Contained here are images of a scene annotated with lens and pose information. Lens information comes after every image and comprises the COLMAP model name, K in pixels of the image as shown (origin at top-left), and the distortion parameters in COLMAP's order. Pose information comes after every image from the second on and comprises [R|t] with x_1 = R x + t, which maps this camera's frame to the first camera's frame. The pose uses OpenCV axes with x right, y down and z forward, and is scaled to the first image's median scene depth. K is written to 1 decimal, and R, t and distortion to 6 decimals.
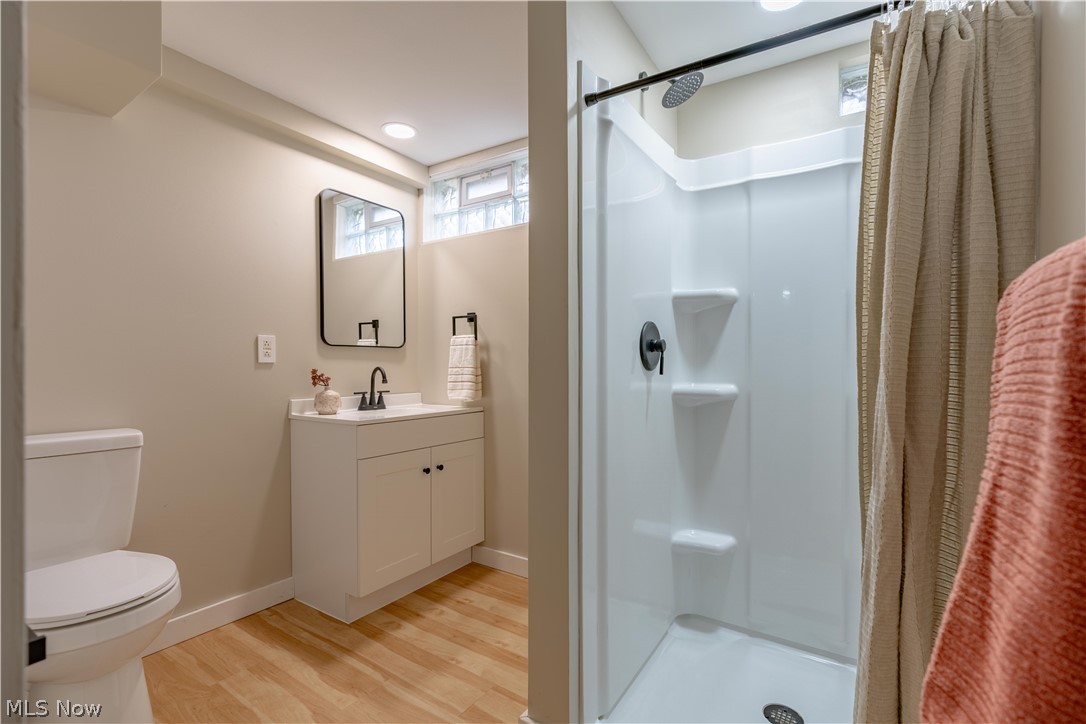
lens RADIAL K [[492.4, 0, 547.5], [0, 492.4, 367.3], [0, 0, 1]] dist [-0.006186, 0.001241]
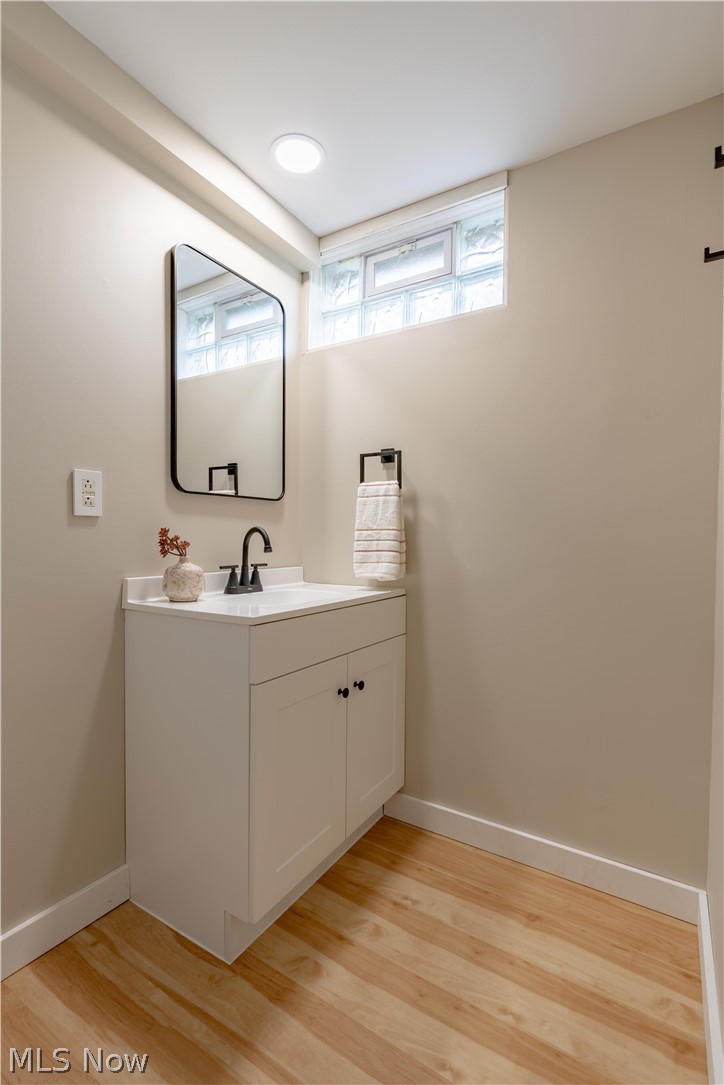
lens RADIAL K [[491.9, 0, 356.8], [0, 491.9, 540.9], [0, 0, 1]] dist [-0.006186, 0.001241]
pose [[0.999819, 0.007754, 0.017353, -0.229185], [-0.007860, 0.999951, 0.006041, 0.012953], [-0.017305, -0.006176, 0.999831, 0.357890]]
